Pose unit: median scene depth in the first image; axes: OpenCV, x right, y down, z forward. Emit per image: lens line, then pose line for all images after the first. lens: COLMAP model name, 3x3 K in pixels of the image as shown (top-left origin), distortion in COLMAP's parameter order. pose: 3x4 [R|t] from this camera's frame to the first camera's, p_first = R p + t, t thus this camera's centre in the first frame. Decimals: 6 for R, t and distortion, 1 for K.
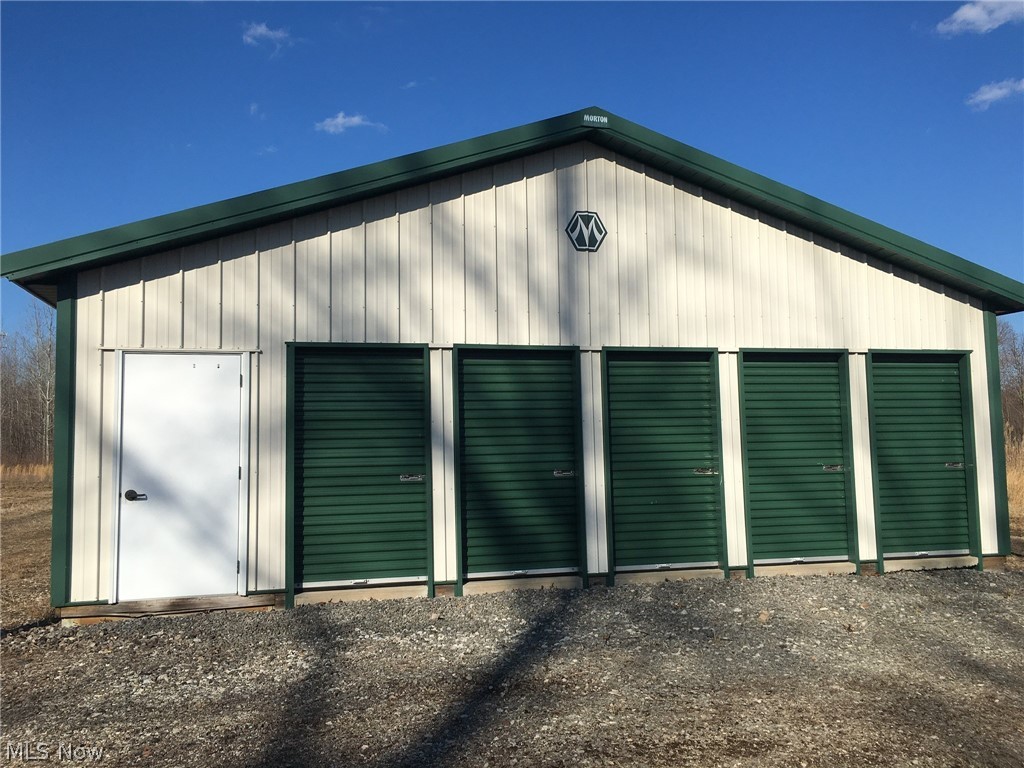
lens RADIAL K [[818.2, 0, 512.0], [0, 818.2, 384.0], [0, 0, 1]] dist [0.078509, -0.115056]
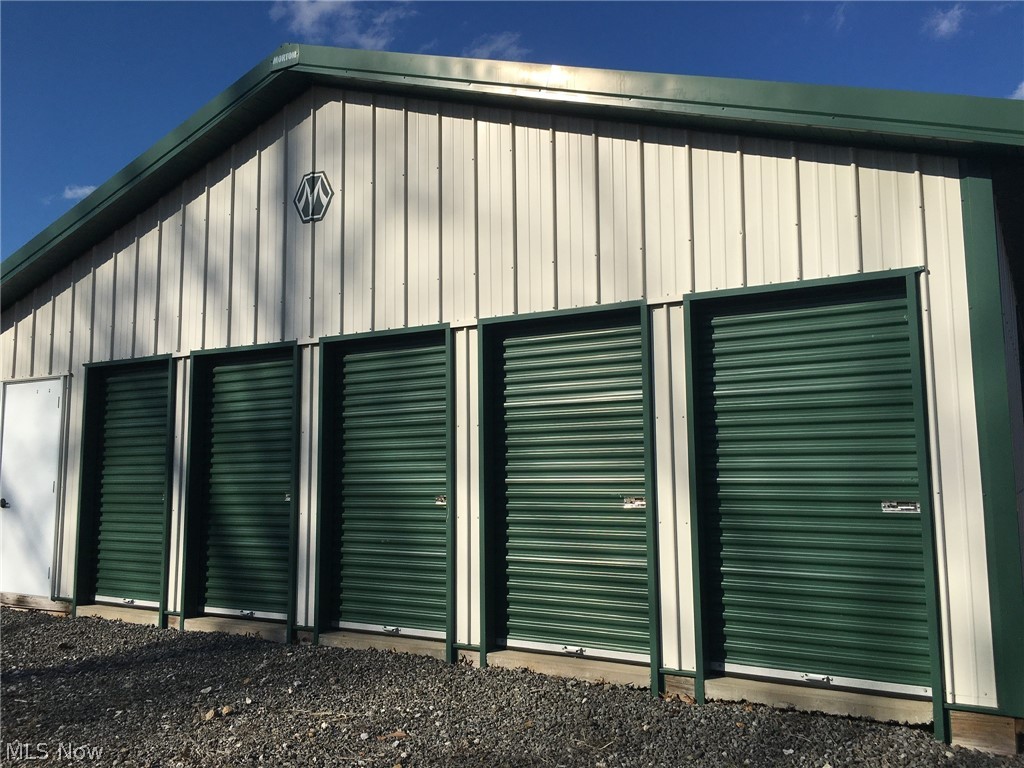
lens RADIAL K [[880.8, 0, 512.0], [0, 880.8, 384.0], [0, 0, 1]] dist [0.030236, -0.000716]
pose [[0.702770, -0.061361, -0.708766, 0.856390], [0.043372, 0.998116, -0.043406, 0.044316], [0.710094, -0.000236, 0.704107, 0.544244]]
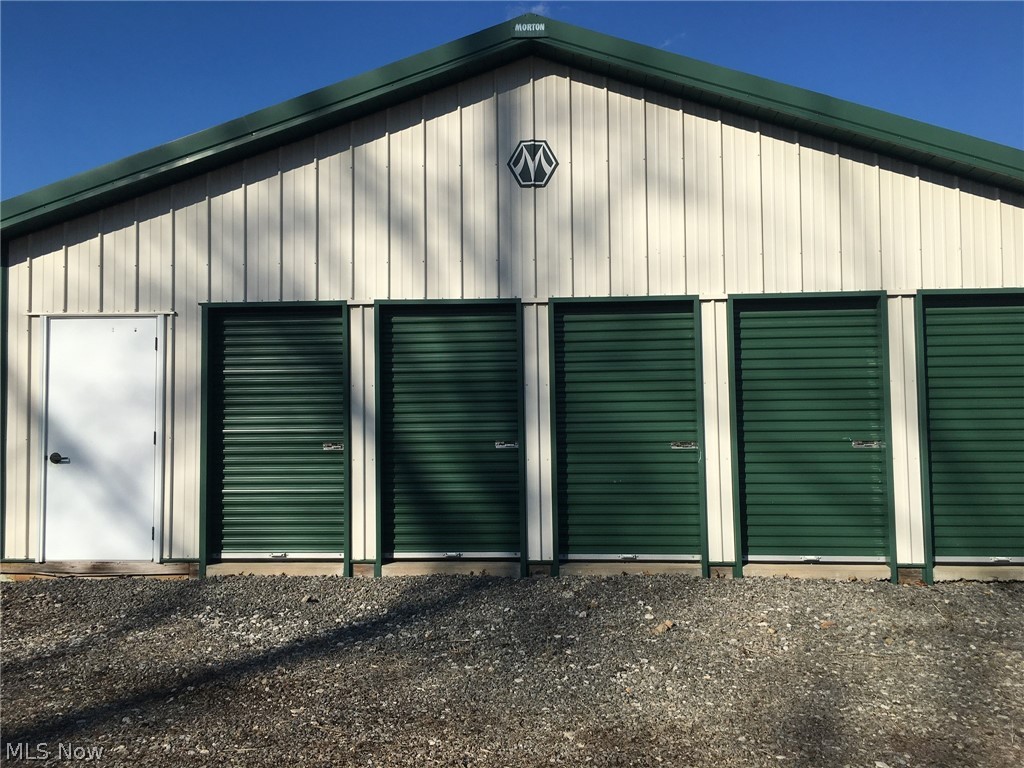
lens RADIAL K [[818.2, 0, 512.0], [0, 818.2, 384.0], [0, 0, 1]] dist [0.078509, -0.115056]
pose [[0.954345, -0.005347, -0.298658, 0.334763], [0.014436, 0.999497, 0.028236, 0.019663], [0.298356, -0.031258, 0.953943, 0.173037]]
